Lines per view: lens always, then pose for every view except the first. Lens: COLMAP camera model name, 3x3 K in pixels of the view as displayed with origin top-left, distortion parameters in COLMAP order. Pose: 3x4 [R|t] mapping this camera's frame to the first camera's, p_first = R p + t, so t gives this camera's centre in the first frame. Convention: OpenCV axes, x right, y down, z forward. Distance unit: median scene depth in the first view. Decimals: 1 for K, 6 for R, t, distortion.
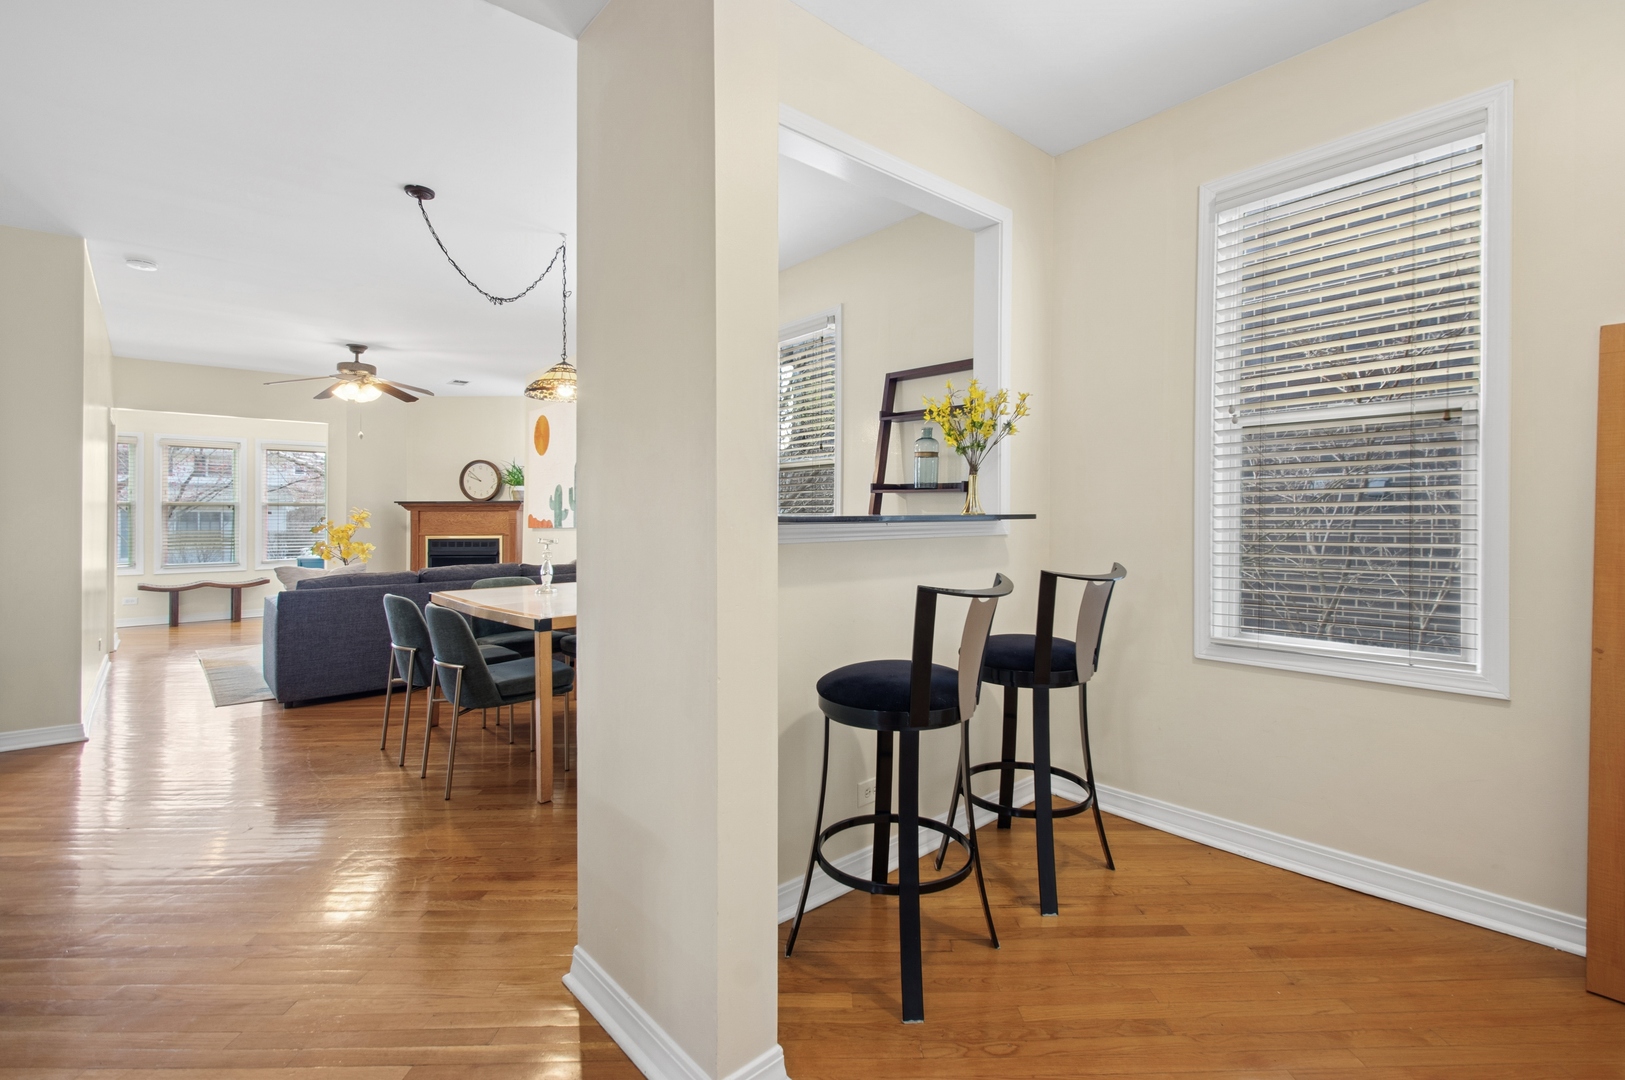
lens RADIAL K [[734.7, 0, 832.4], [0, 734.7, 507.0], [0, 0, 1]] dist [0.022529, -0.008770]
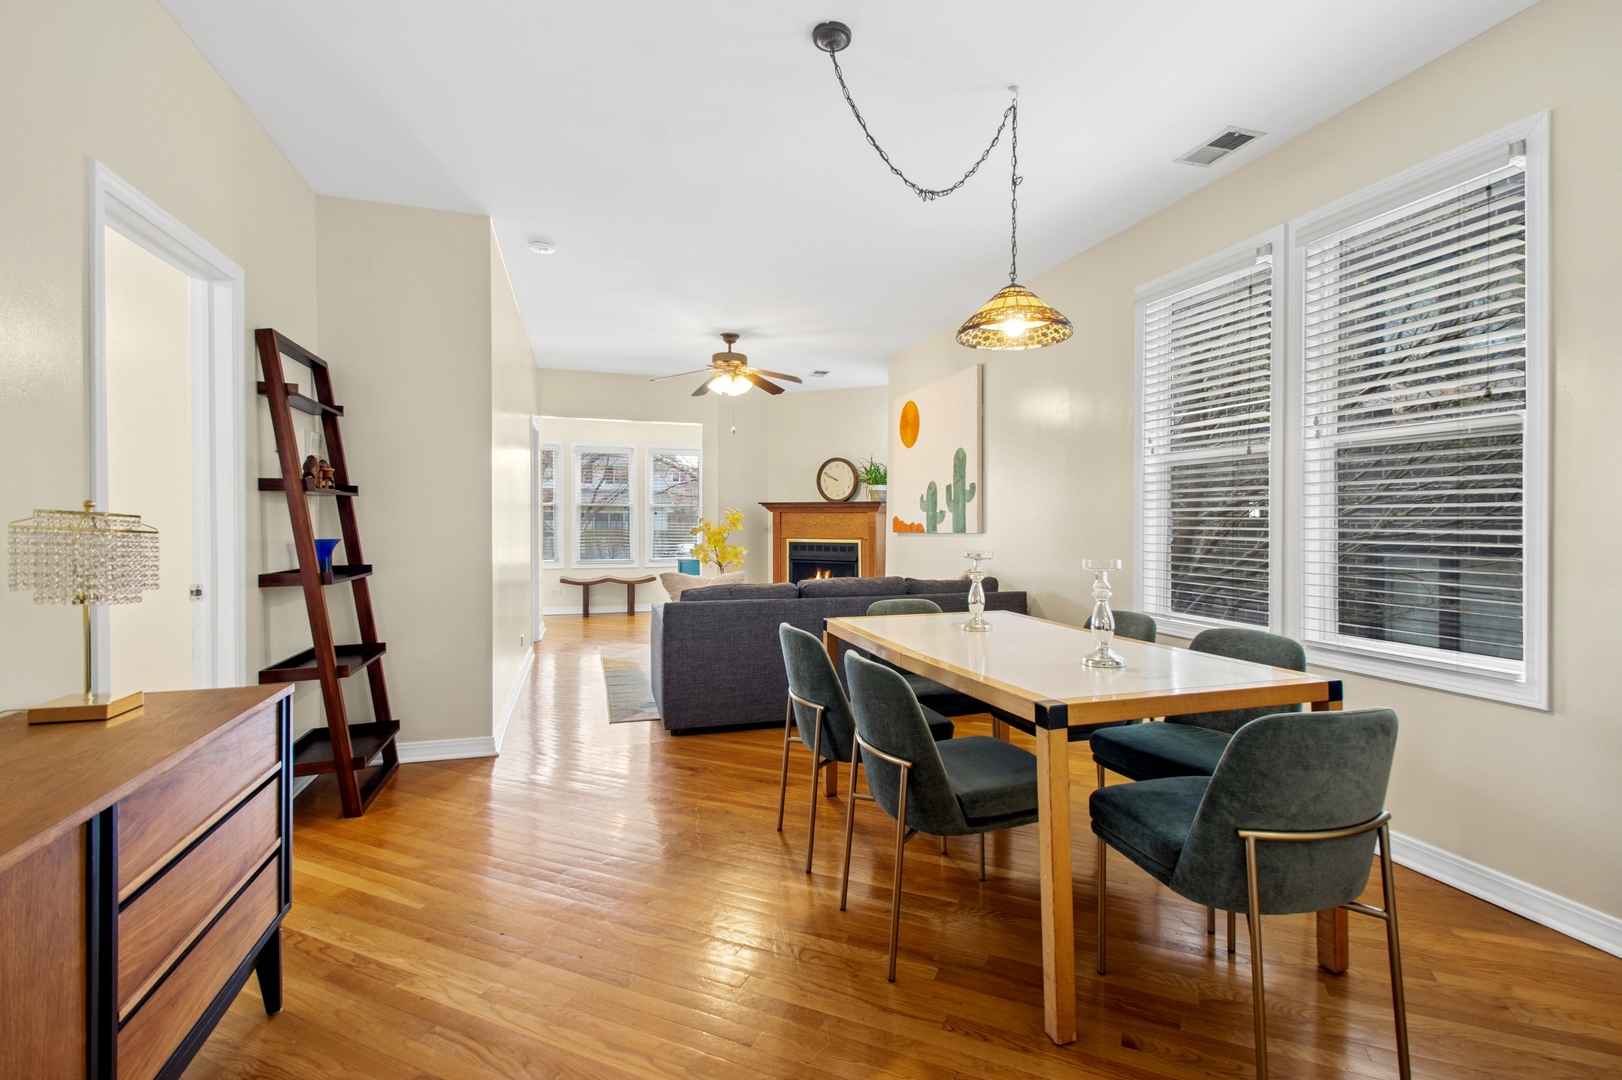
lens RADIAL K [[733.3, 0, 820.2], [0, 733.3, 536.2], [0, 0, 1]] dist [0.022529, -0.008770]
pose [[0.909524, 0.015975, -0.415345, -0.151732], [-0.001231, 0.999360, 0.035742, 0.002446], [0.415650, -0.031997, 0.908962, 0.201177]]
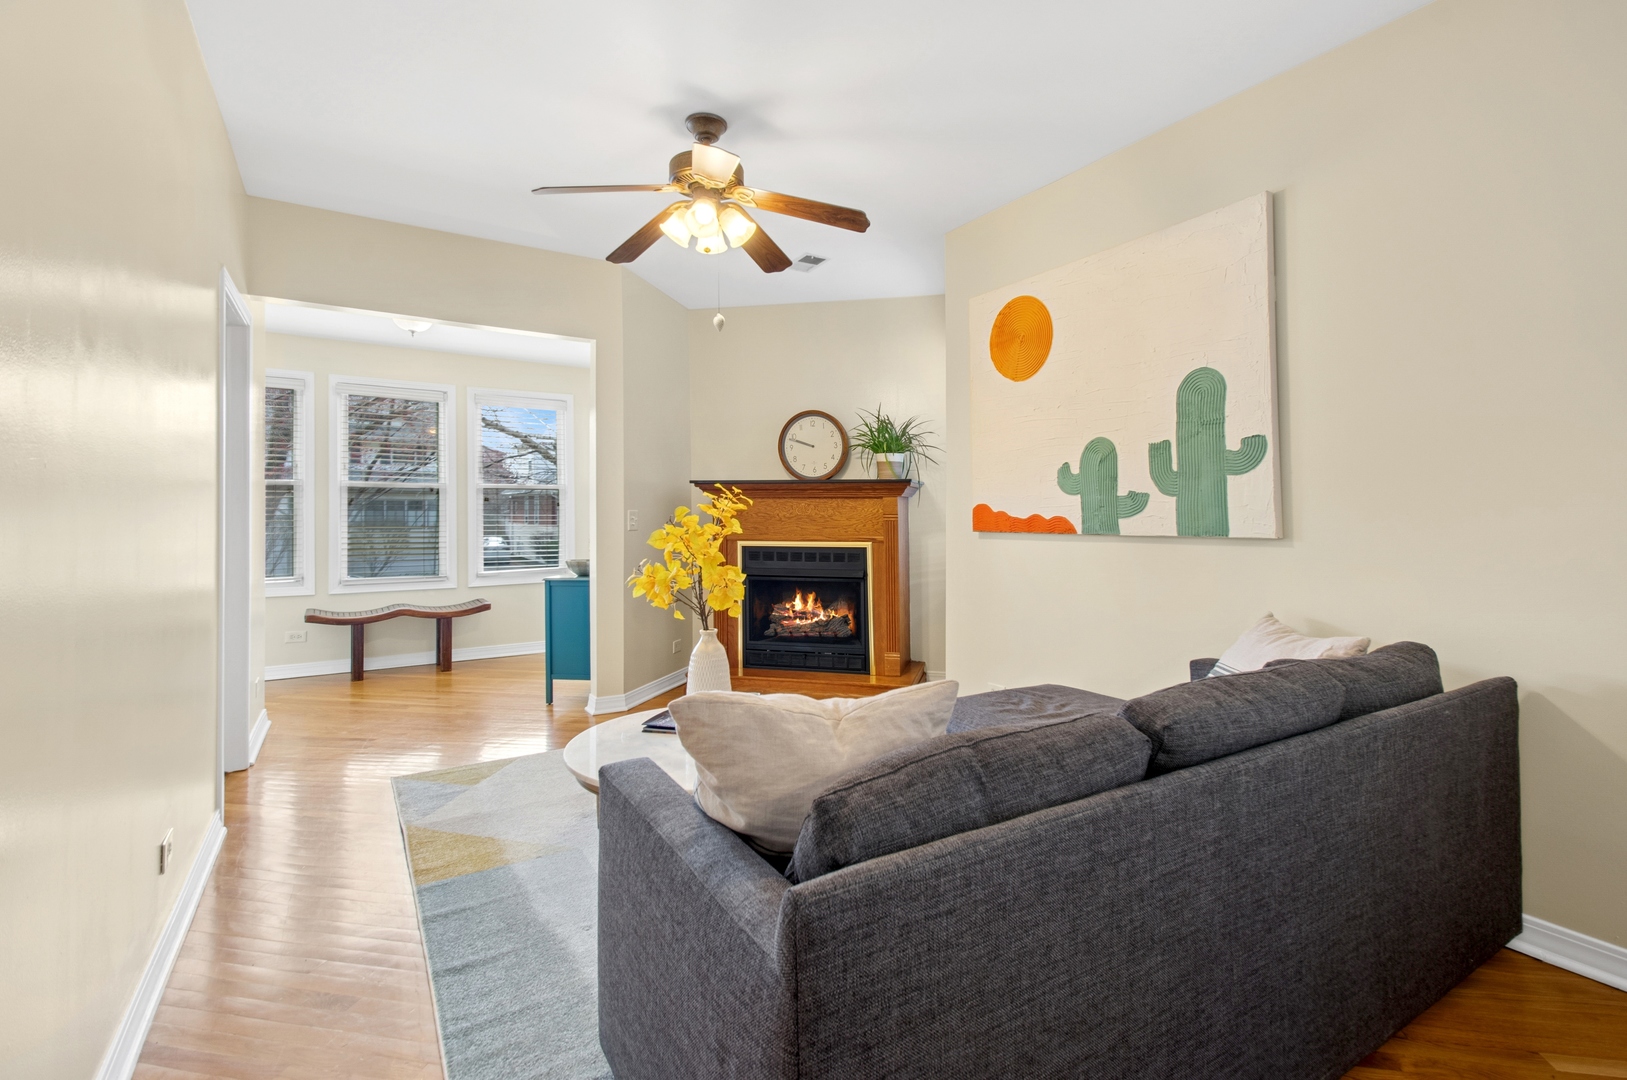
lens RADIAL K [[735.6, 0, 829.7], [0, 735.6, 515.0], [0, 0, 1]] dist [0.022529, -0.008770]
pose [[0.986333, 0.007178, -0.164606, -0.501888], [-0.003453, 0.999732, 0.022903, 0.007196], [0.164726, -0.022022, 0.986094, 0.580518]]
